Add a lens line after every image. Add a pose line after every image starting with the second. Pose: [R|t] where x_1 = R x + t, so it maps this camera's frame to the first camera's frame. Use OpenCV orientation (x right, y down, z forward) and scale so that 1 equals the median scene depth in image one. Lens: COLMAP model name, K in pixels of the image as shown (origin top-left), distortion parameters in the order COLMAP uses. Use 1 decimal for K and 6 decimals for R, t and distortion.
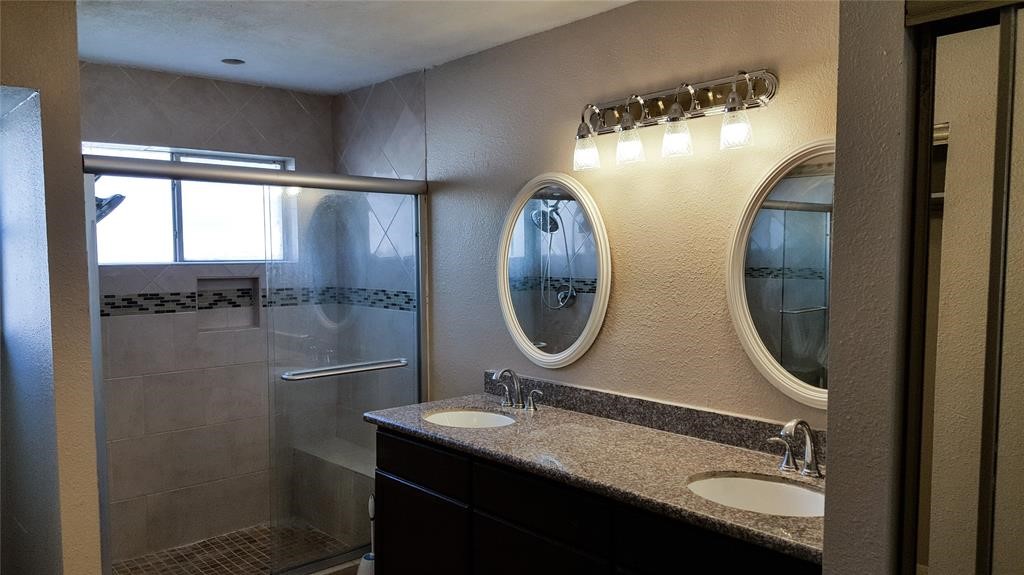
lens RADIAL K [[775.6, 0, 520.6], [0, 775.6, 306.5], [0, 0, 1]] dist [0.187528, -0.281964]
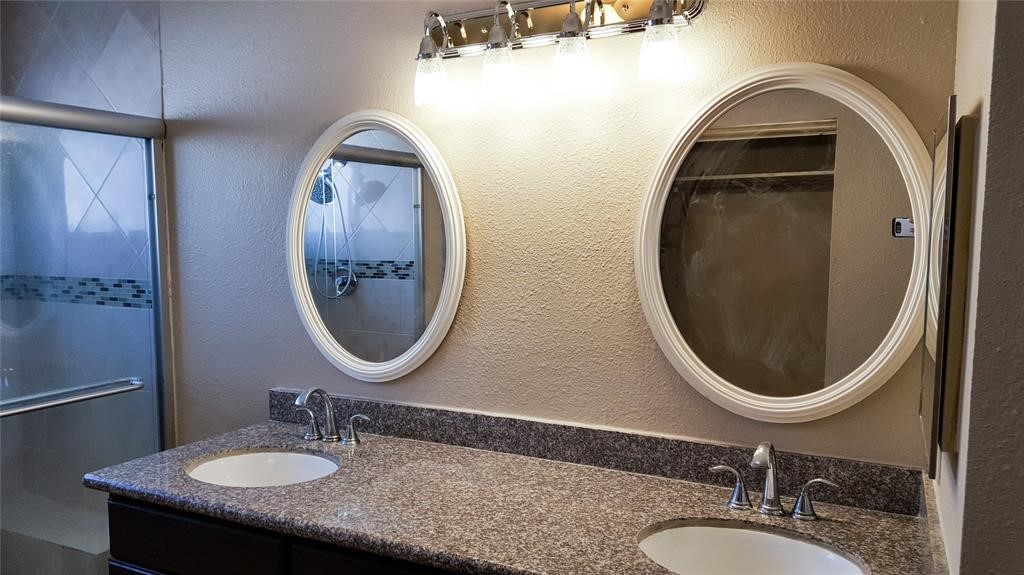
lens RADIAL K [[775.6, 0, 520.6], [0, 775.6, 306.5], [0, 0, 1]] dist [0.187528, -0.281964]
pose [[0.939796, -0.029784, 0.340436, -0.086137], [0.022776, 0.999439, 0.024563, -0.006808], [-0.340976, -0.015330, 0.939947, 0.281847]]
